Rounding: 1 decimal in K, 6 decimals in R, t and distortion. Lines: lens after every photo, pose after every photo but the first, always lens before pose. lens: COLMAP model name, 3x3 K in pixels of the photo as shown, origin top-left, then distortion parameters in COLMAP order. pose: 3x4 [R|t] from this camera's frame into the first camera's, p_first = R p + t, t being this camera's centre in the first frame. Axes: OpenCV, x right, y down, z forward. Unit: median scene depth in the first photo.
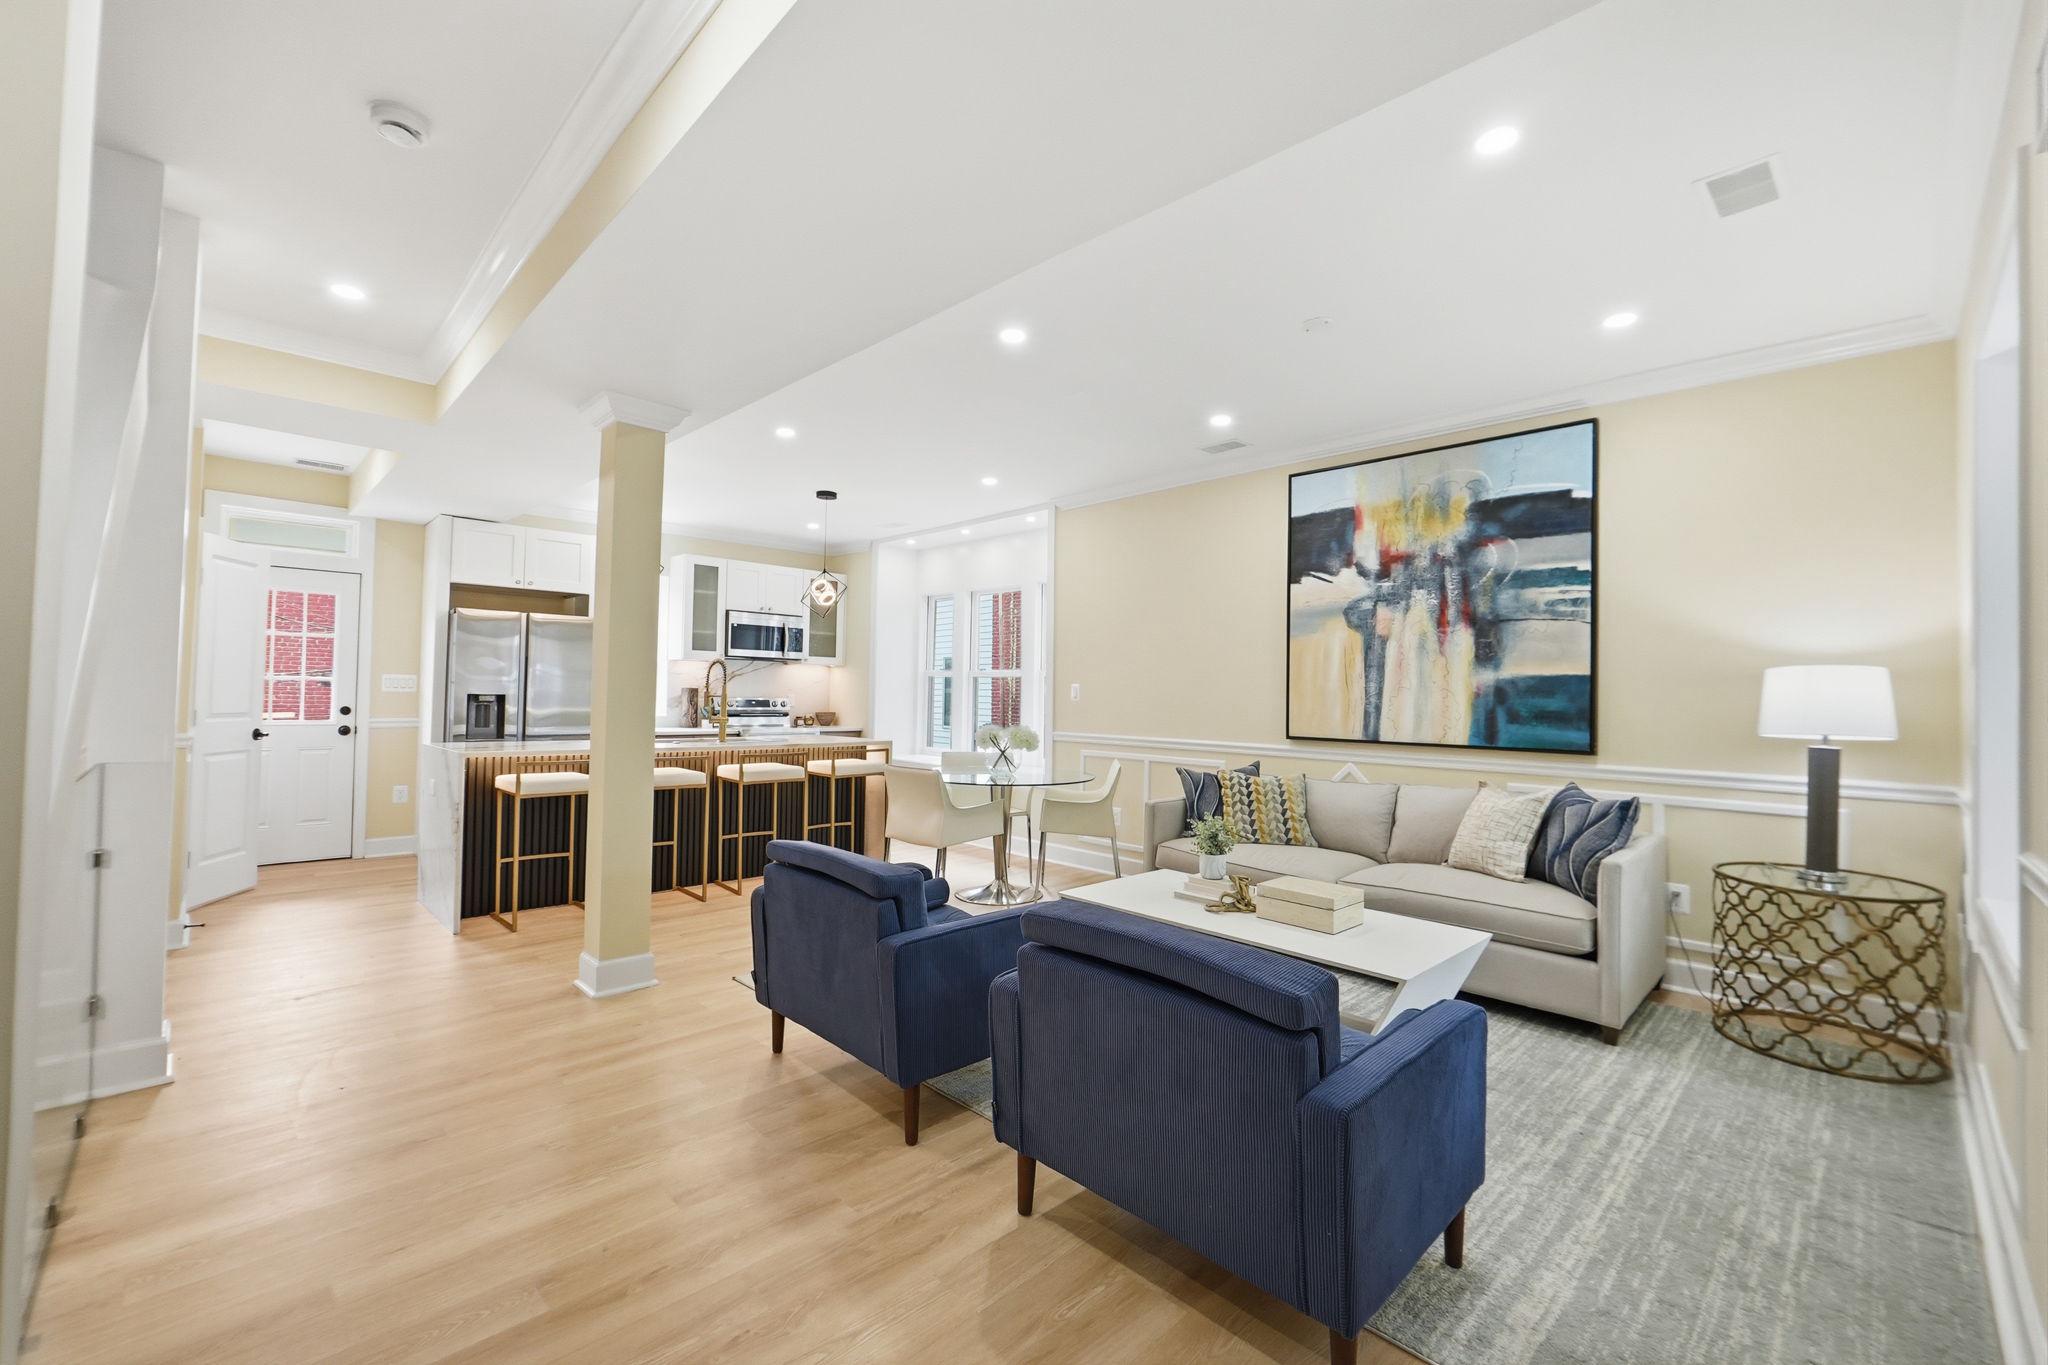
lens RADIAL K [[850.4, 0, 1008.3], [0, 850.4, 682.8], [0, 0, 1]] dist [-0.014151, 0.002071]
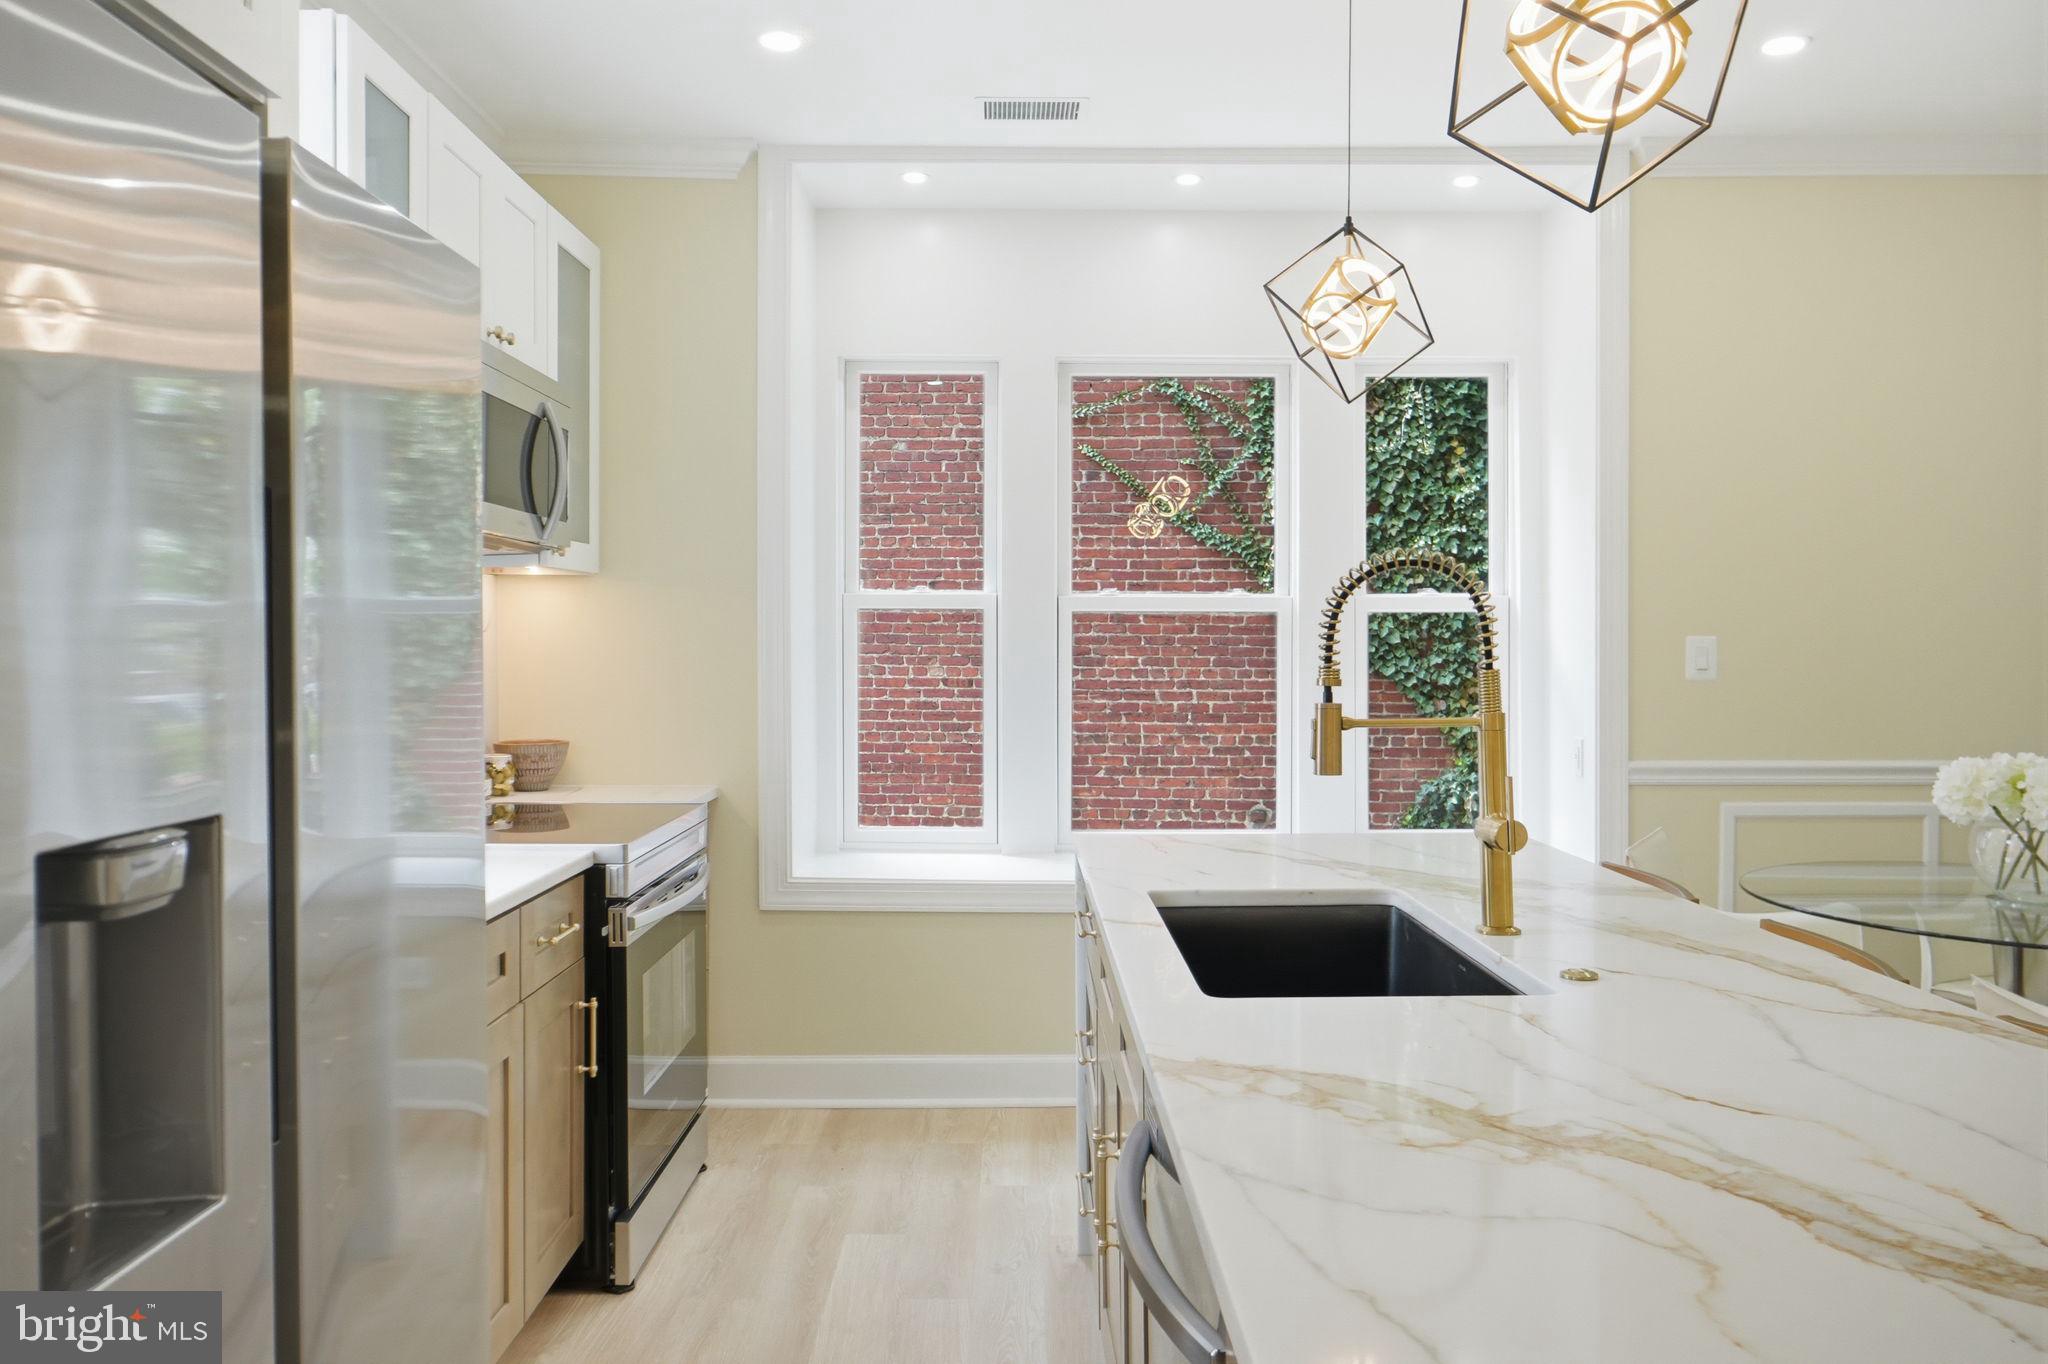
lens RADIAL K [[1549.8, 0, 1028.3], [0, 1549.8, 679.4], [0, 0, 1]] dist [0.022191, 0.004475]
pose [[0.683016, -0.038487, 0.729389, -0.531171], [0.003510, 0.998772, 0.049415, -0.011482], [-0.730395, -0.031191, 0.682312, 0.605354]]
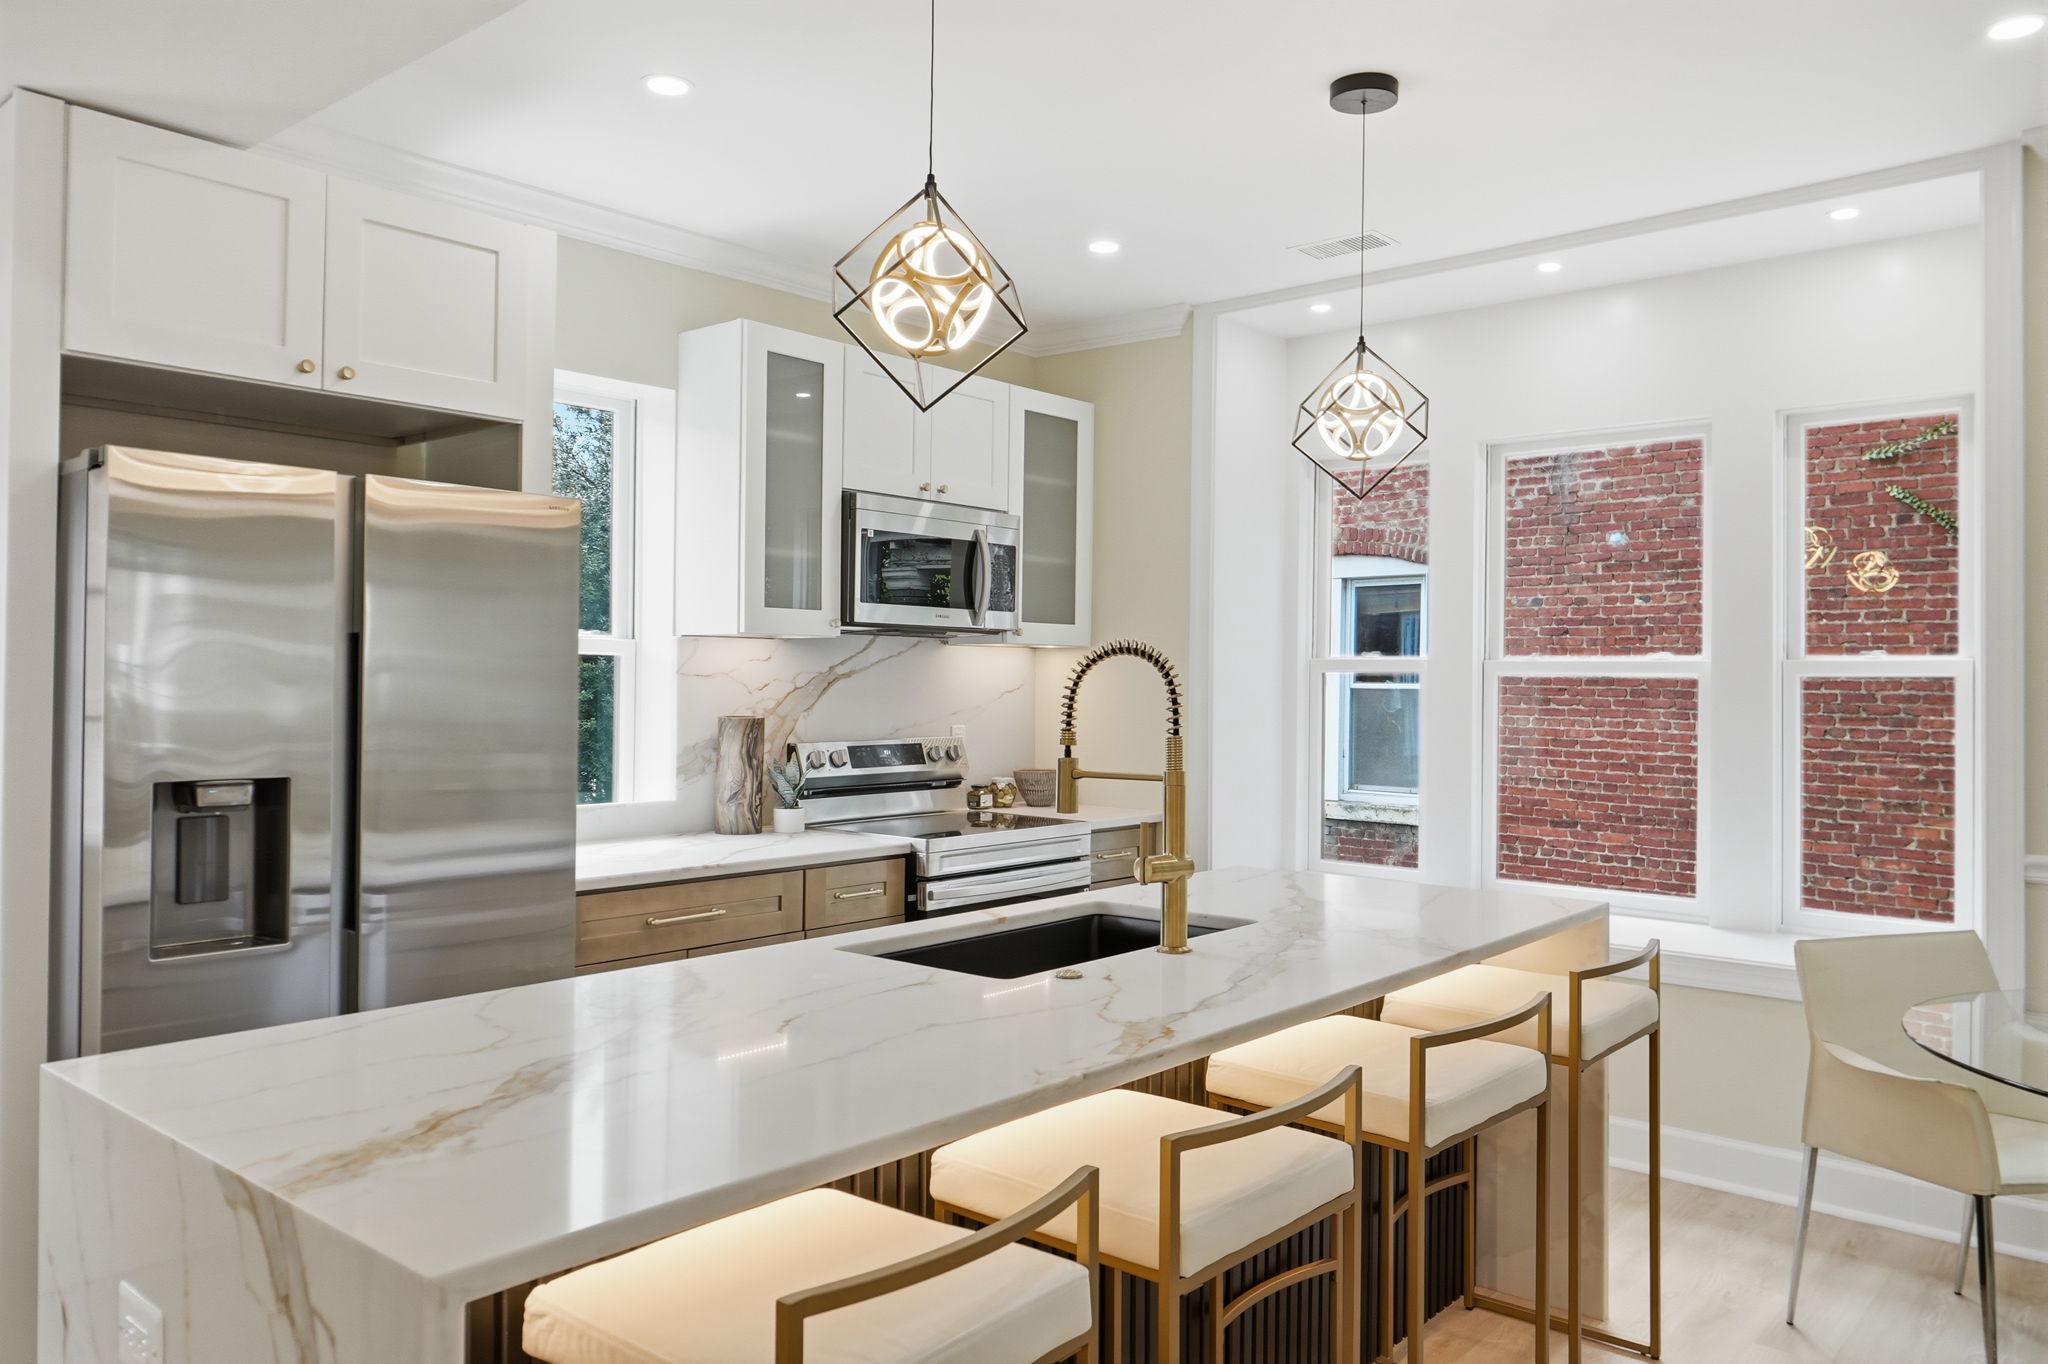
lens RADIAL K [[1455.0, 0, 1029.4], [0, 1455.0, 677.2], [0, 0, 1]] dist [0.013639, 0.007122]
pose [[0.995075, -0.010202, 0.098596, -0.317569], [0.008970, 0.999876, 0.012938, -0.016850], [-0.098716, -0.011990, 0.995043, 0.404005]]
